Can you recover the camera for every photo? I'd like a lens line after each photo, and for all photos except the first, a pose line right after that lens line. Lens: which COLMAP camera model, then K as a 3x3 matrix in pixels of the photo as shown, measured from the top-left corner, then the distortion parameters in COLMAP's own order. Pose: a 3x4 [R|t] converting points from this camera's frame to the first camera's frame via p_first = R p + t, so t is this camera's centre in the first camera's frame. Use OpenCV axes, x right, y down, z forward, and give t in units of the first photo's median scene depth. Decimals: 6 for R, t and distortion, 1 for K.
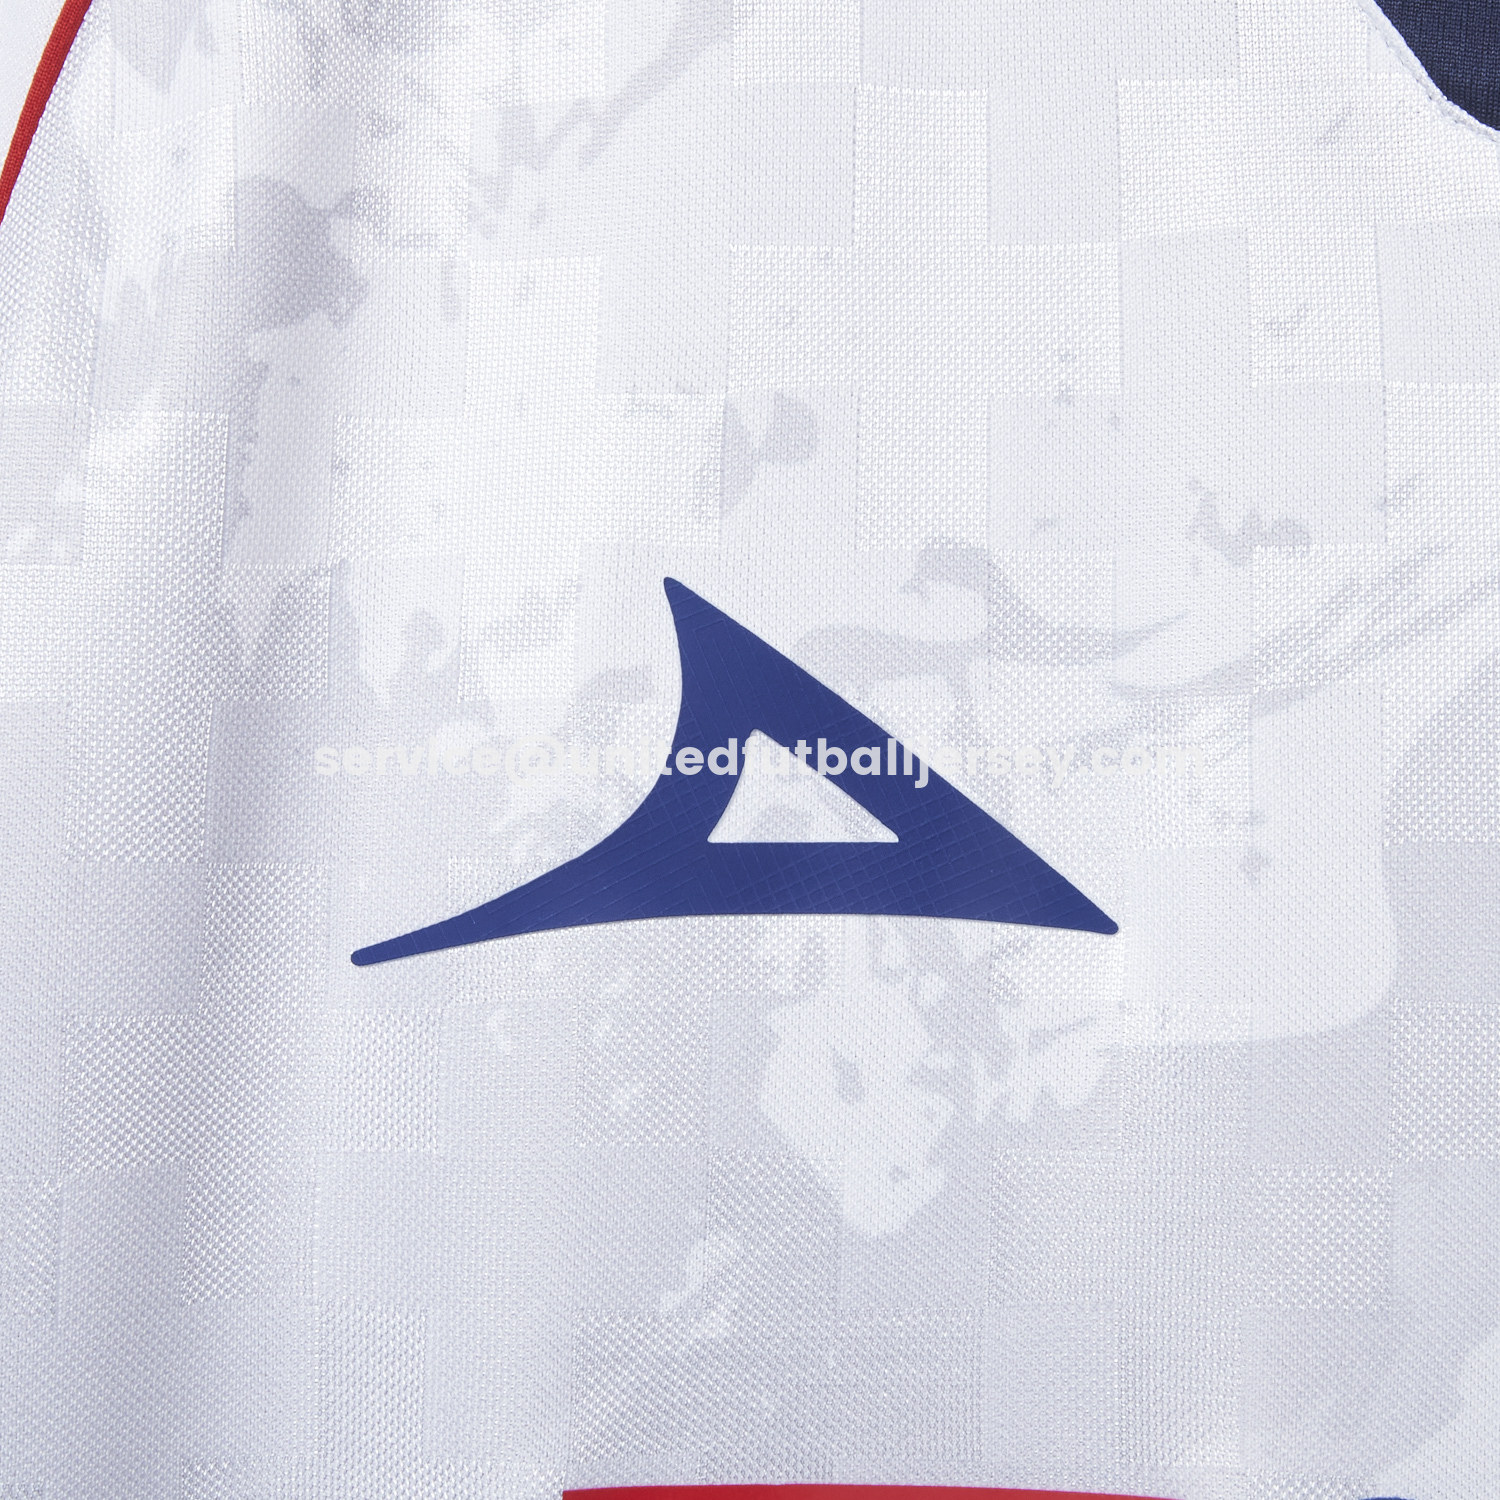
lens RADIAL K [[3849.8, 0, 805.7], [0, 3849.8, 792.6], [0, 0, 1]] dist [-0.056869, 0.000000]
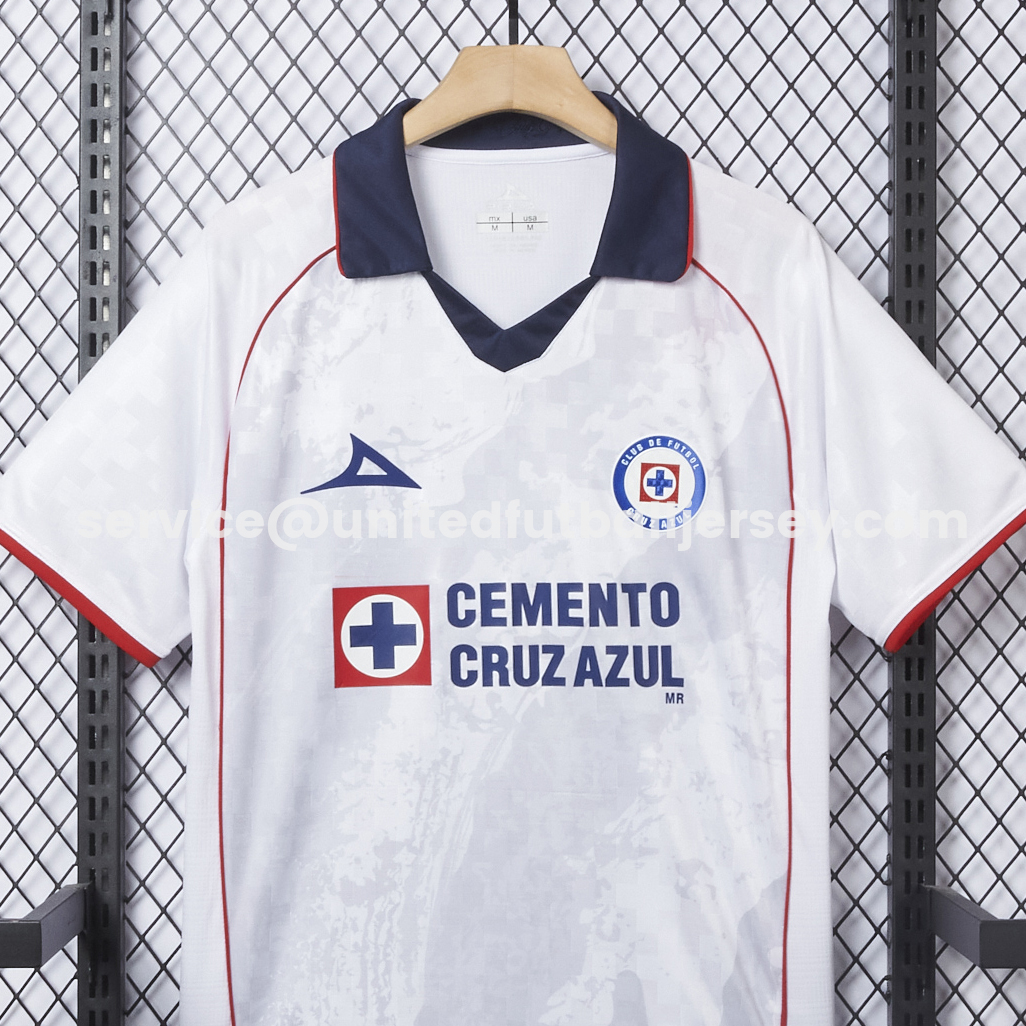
lens RADIAL K [[2633.3, 0, 528.1], [0, 2633.3, 563.1], [0, 0, 1]] dist [-0.056869, 0.000000]
pose [[0.999830, -0.001094, 0.018409, 0.176329], [-0.000097, 0.997913, 0.064568, -0.121236], [-0.018441, -0.064559, 0.997744, -3.332138]]
